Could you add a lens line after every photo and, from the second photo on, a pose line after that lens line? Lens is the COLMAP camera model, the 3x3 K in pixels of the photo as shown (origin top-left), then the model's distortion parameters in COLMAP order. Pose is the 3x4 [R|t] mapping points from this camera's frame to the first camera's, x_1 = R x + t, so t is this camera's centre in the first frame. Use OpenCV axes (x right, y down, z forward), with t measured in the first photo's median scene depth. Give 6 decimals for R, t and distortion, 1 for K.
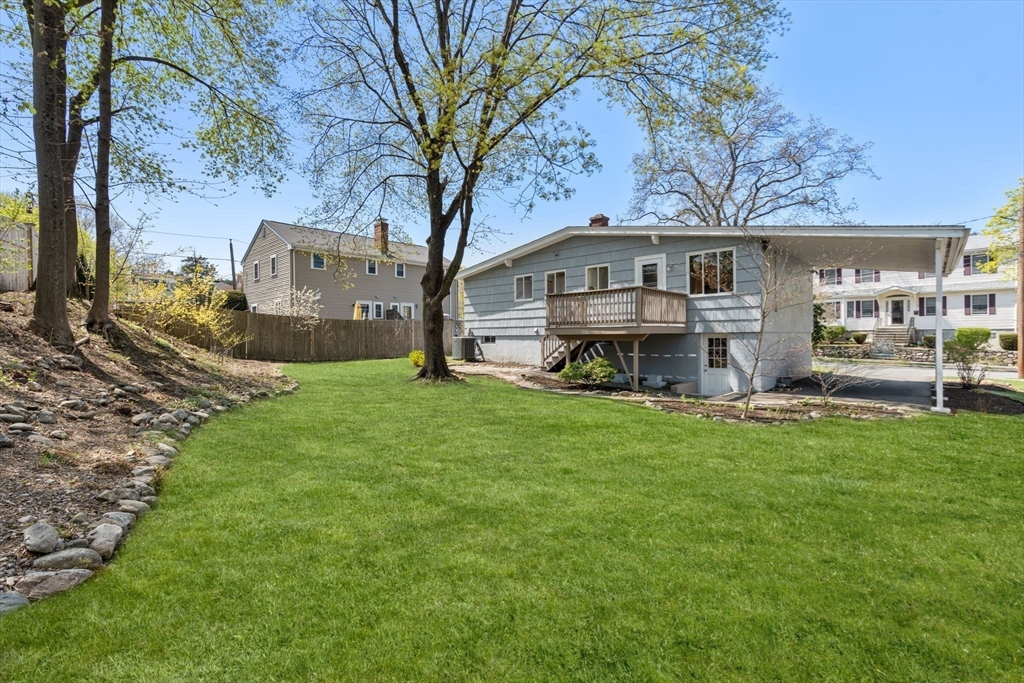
lens RADIAL K [[452.6, 0, 512.0], [0, 452.6, 341.5], [0, 0, 1]] dist [-0.002047, 0.000014]
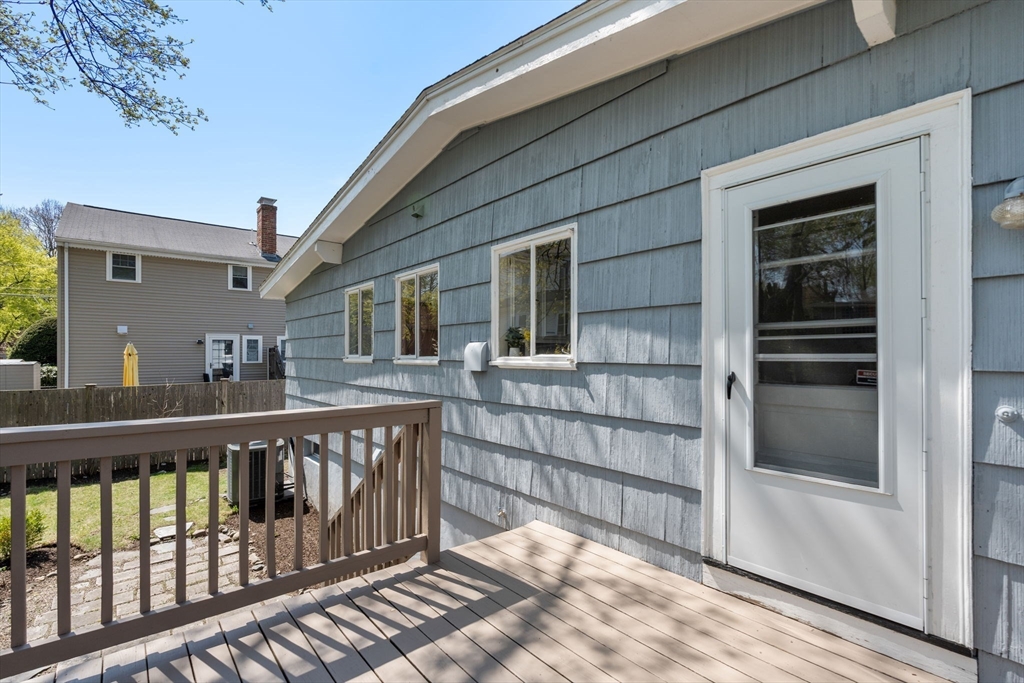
lens RADIAL K [[452.6, 0, 512.0], [0, 452.6, 341.5], [0, 0, 1]] dist [-0.002047, 0.000014]
pose [[0.991711, 0.005677, -0.128365, 0.203678], [-0.009819, 0.999450, -0.031660, -0.106282], [0.128115, 0.032658, 0.991221, 0.755249]]
